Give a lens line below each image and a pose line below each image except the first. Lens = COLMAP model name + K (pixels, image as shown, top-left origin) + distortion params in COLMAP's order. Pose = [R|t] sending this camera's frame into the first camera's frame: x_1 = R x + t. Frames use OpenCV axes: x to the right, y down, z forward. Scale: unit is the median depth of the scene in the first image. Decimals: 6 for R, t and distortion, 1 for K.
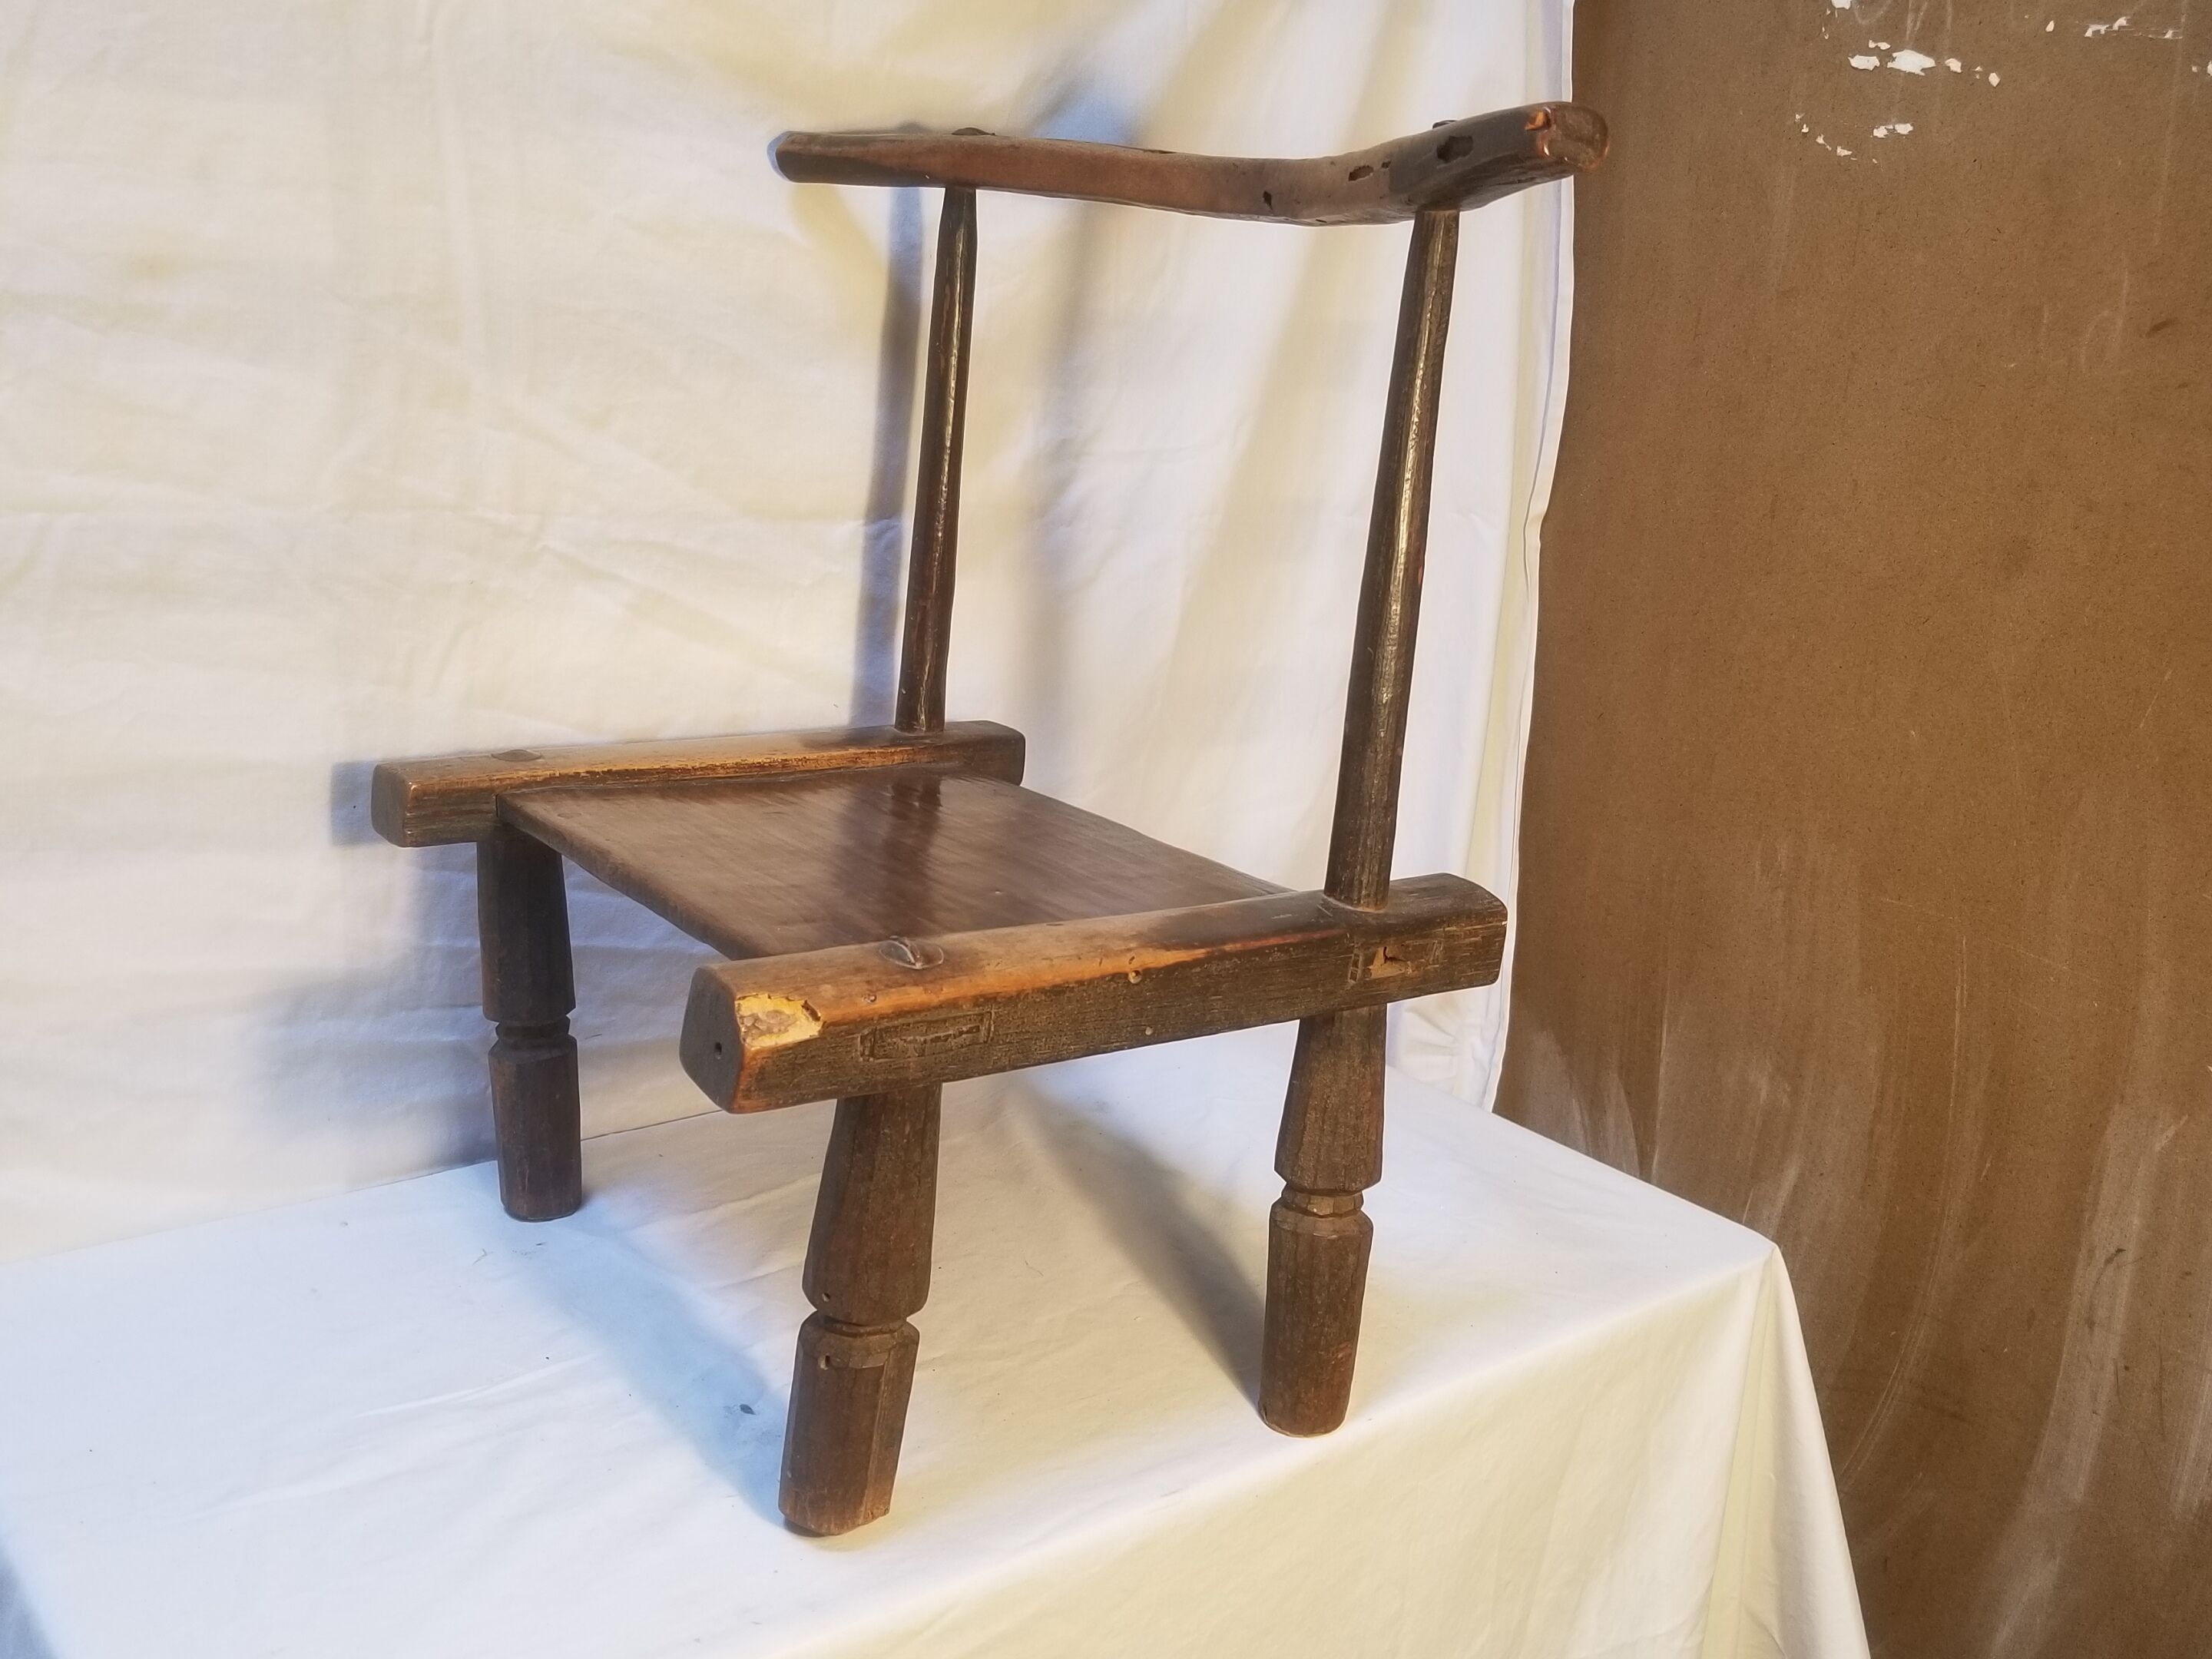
lens RADIAL K [[2075.8, 0, 1056.9], [0, 2075.8, 791.0], [0, 0, 1]] dist [0.004010, 0.000000]
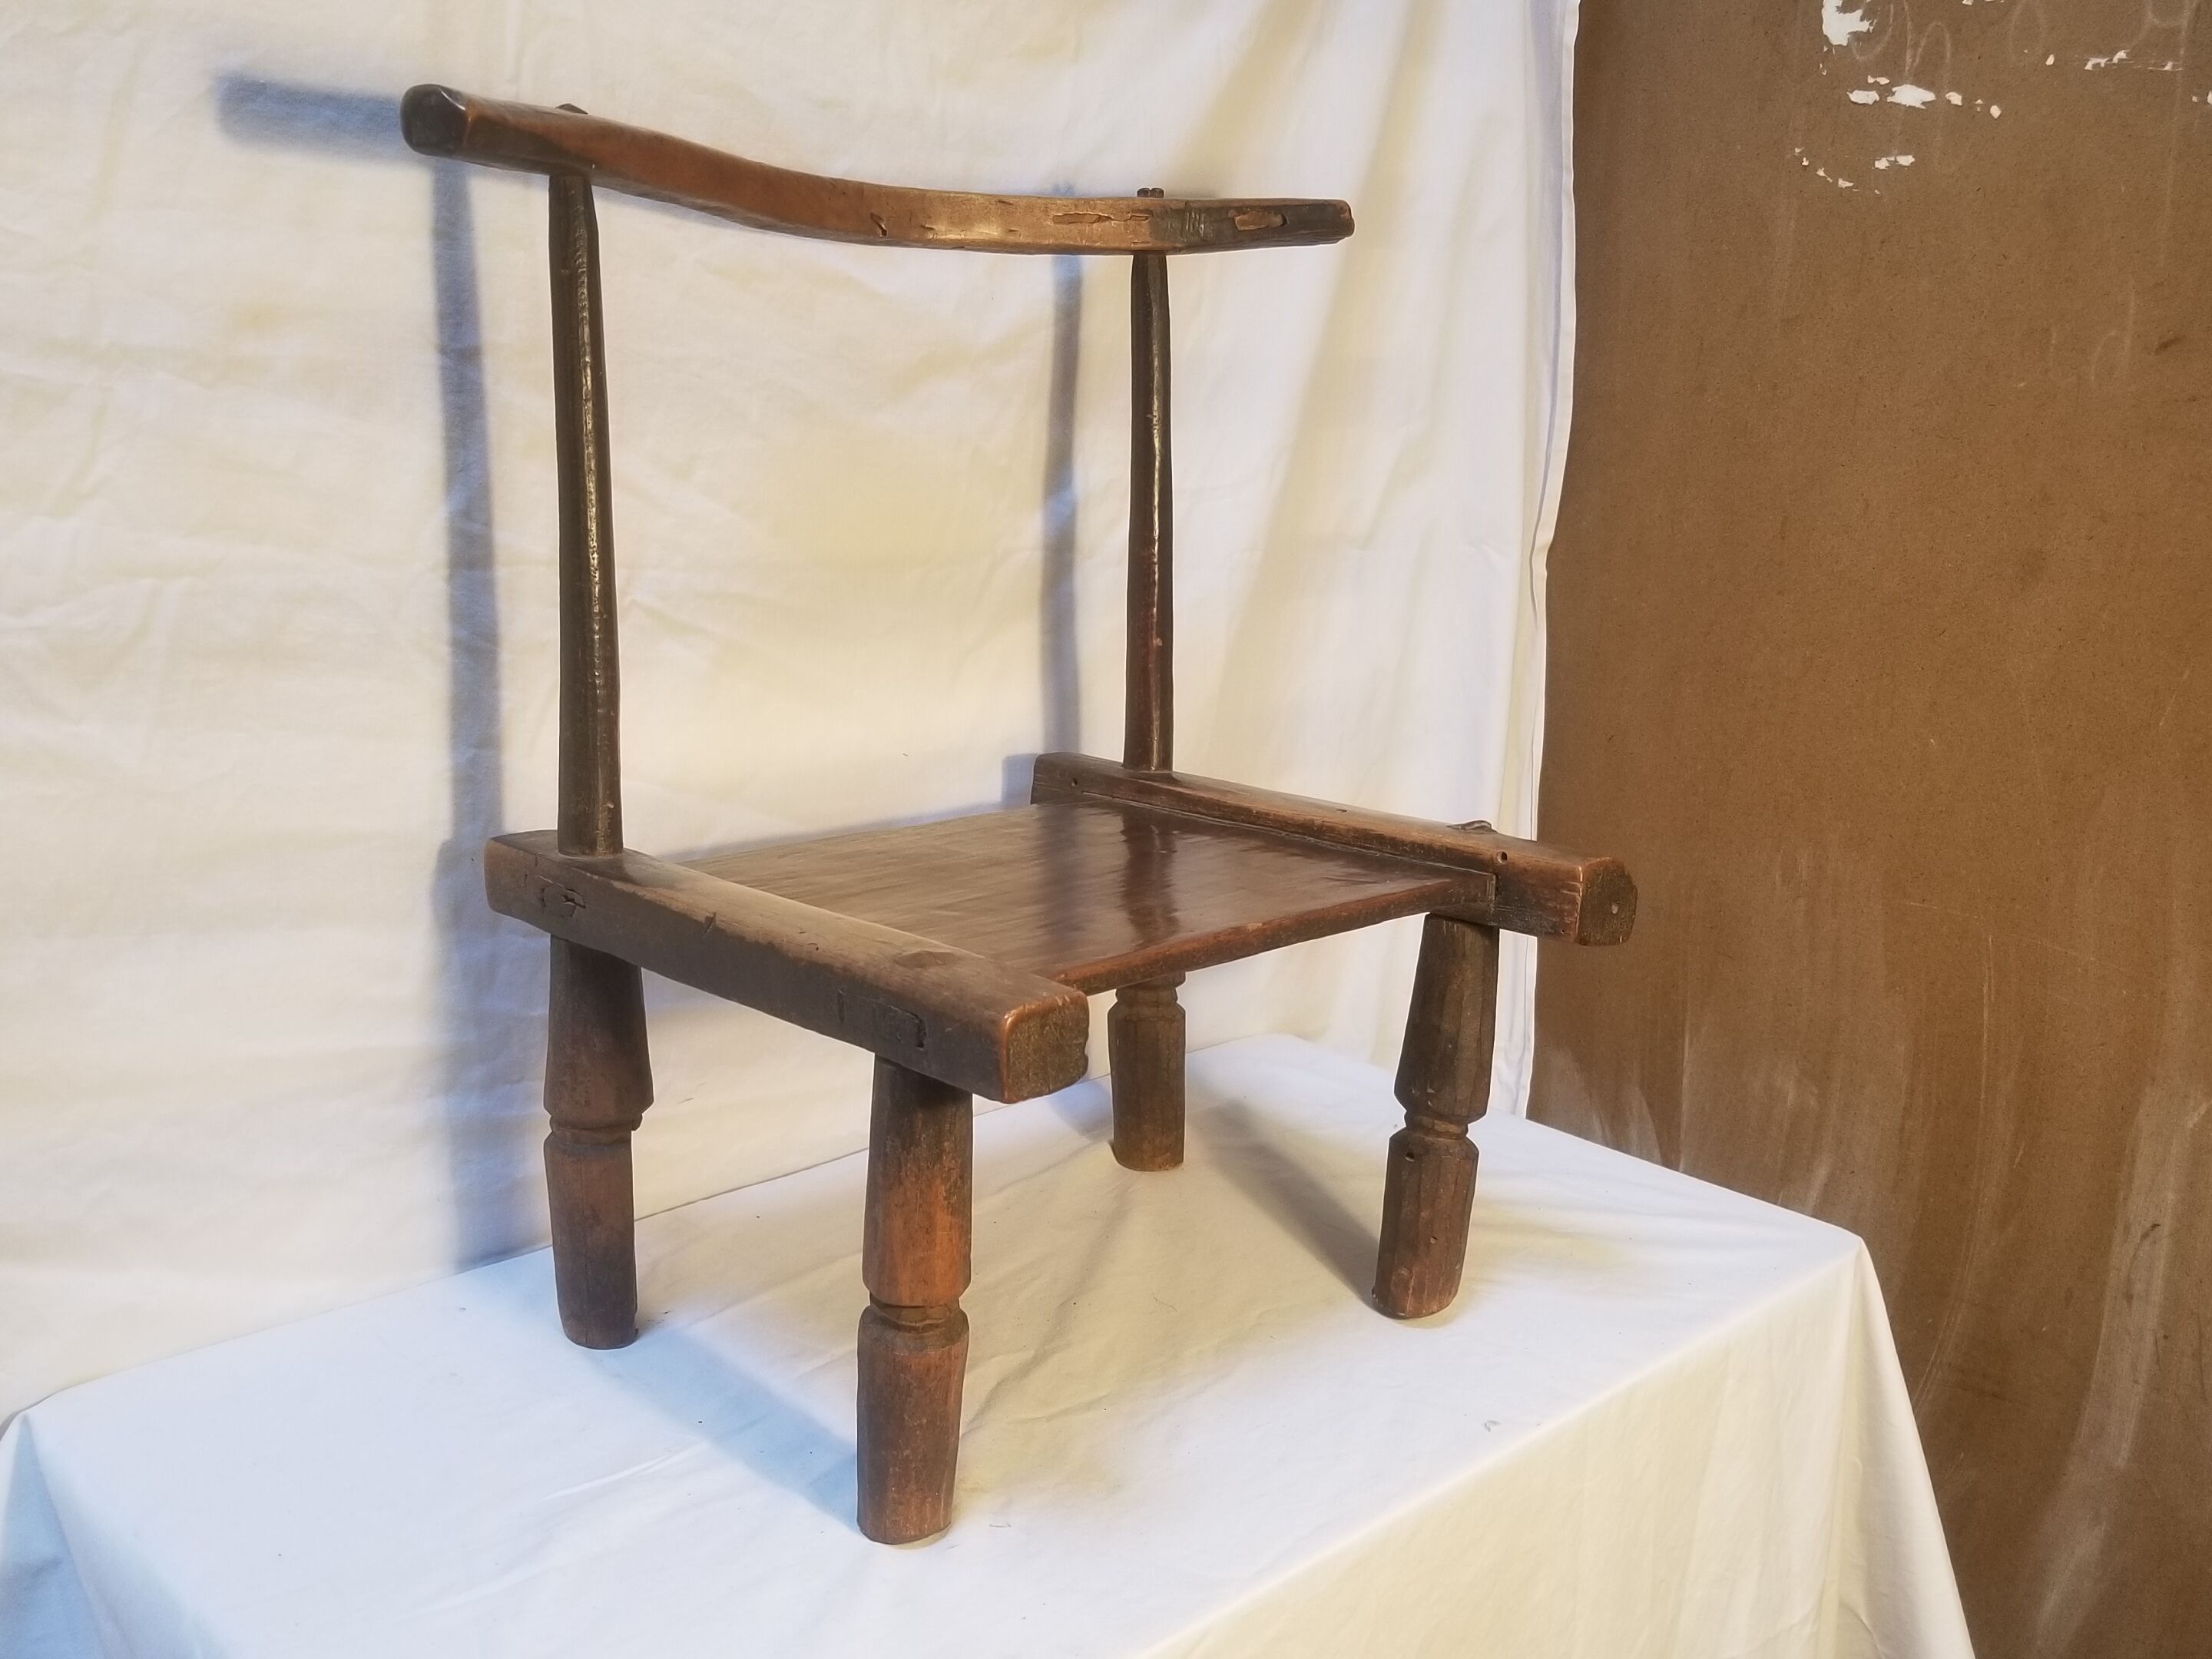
lens RADIAL K [[2075.8, 0, 1066.8], [0, 2075.8, 842.4], [0, 0, 1]] dist [0.004010, 0.000000]
pose [[0.994306, -0.043028, 0.097485, -0.127732], [0.043264, 0.999064, -0.000308, 0.004358], [-0.097381, 0.004524, 0.995237, 0.008285]]
